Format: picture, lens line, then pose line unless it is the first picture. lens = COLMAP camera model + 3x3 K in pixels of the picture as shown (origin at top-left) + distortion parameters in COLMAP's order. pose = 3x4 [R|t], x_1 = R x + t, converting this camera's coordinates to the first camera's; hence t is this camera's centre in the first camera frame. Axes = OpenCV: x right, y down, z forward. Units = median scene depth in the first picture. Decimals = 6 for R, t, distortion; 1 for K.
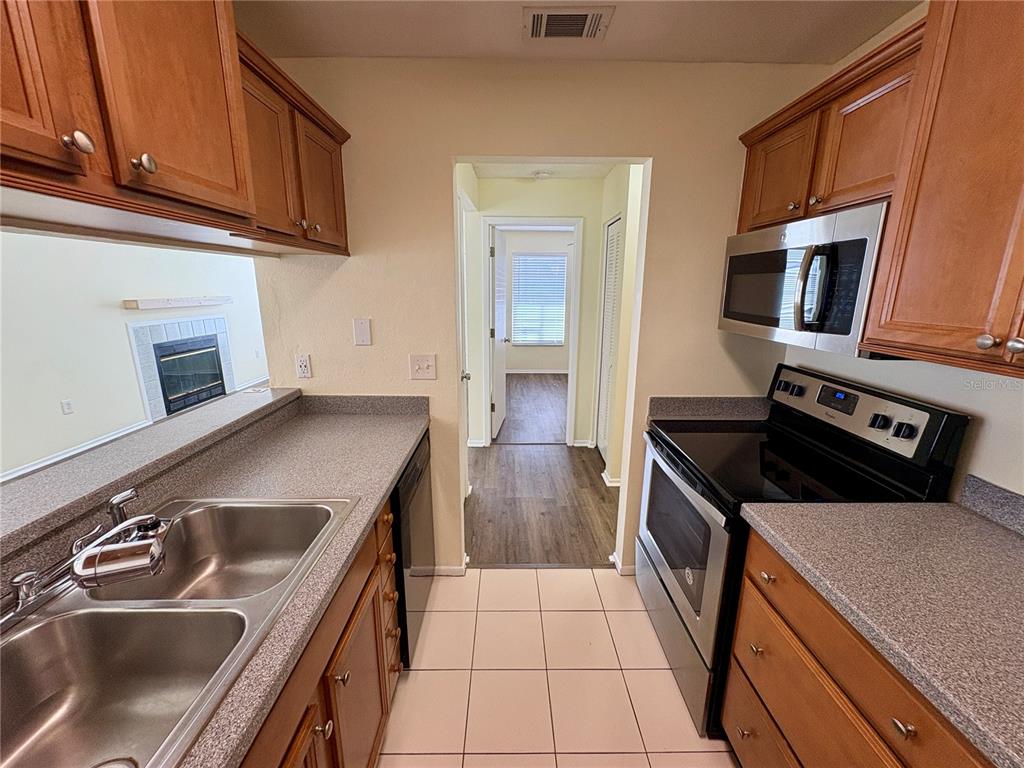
lens RADIAL K [[412.3, 0, 517.5], [0, 412.3, 384.0], [0, 0, 1]] dist [0.002463, 0.000026]
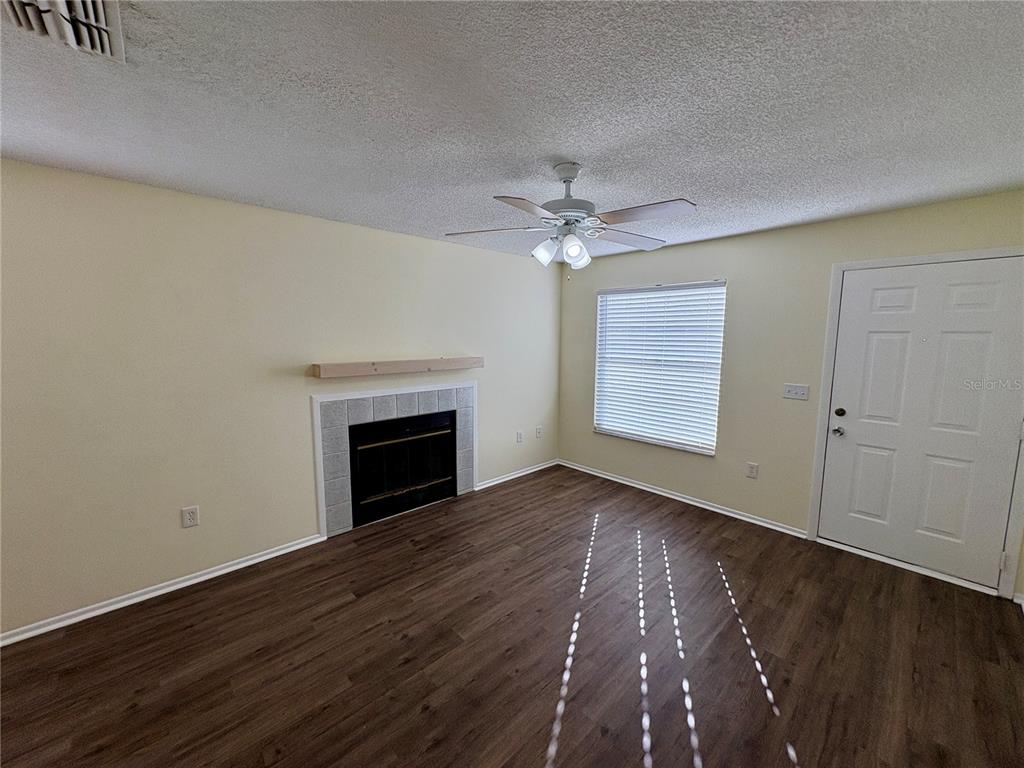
lens RADIAL K [[412.3, 0, 515.2], [0, 412.3, 377.5], [0, 0, 1]] dist [0.002463, 0.000026]
pose [[0.656637, 0.076052, -0.750363, -0.174325], [-0.172421, 0.983693, -0.051184, -0.187073], [0.734234, 0.162987, 0.659042, 0.724139]]
